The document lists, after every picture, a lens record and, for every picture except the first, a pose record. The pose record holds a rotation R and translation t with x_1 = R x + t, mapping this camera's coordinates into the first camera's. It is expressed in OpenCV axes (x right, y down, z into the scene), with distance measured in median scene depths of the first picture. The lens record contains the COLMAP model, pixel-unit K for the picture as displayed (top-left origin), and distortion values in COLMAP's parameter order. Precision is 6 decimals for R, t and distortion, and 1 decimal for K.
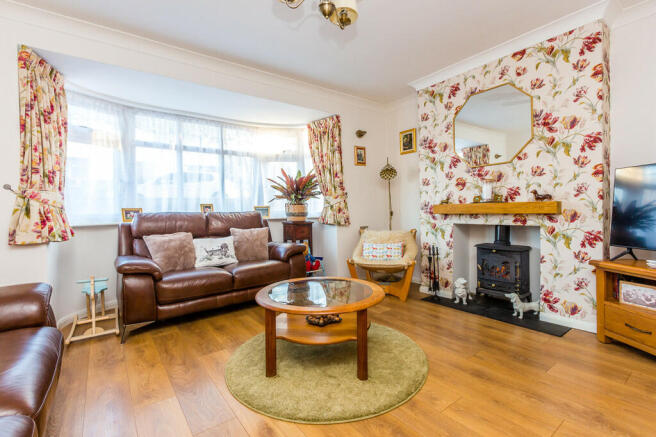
lens RADIAL K [[306.7, 0, 324.7], [0, 306.7, 217.3], [0, 0, 1]] dist [0.003167, 0.000102]
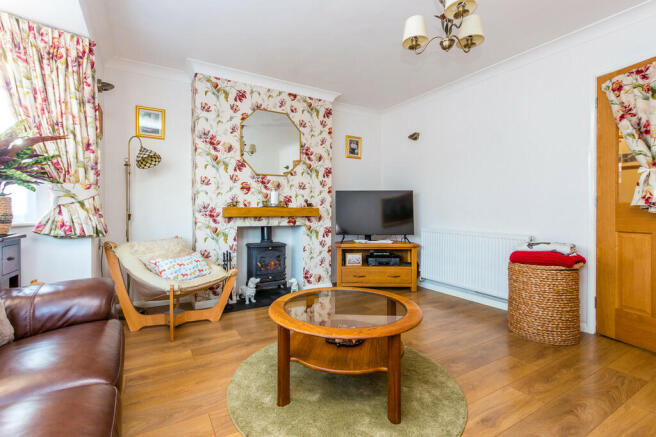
lens RADIAL K [[306.7, 0, 324.6], [0, 306.7, 215.3], [0, 0, 1]] dist [0.003167, 0.000102]
pose [[0.095656, 0.010541, 0.995359, -0.593145], [0.022185, 0.999673, -0.012719, 0.002807], [-0.995167, 0.023298, 0.095390, 0.669257]]
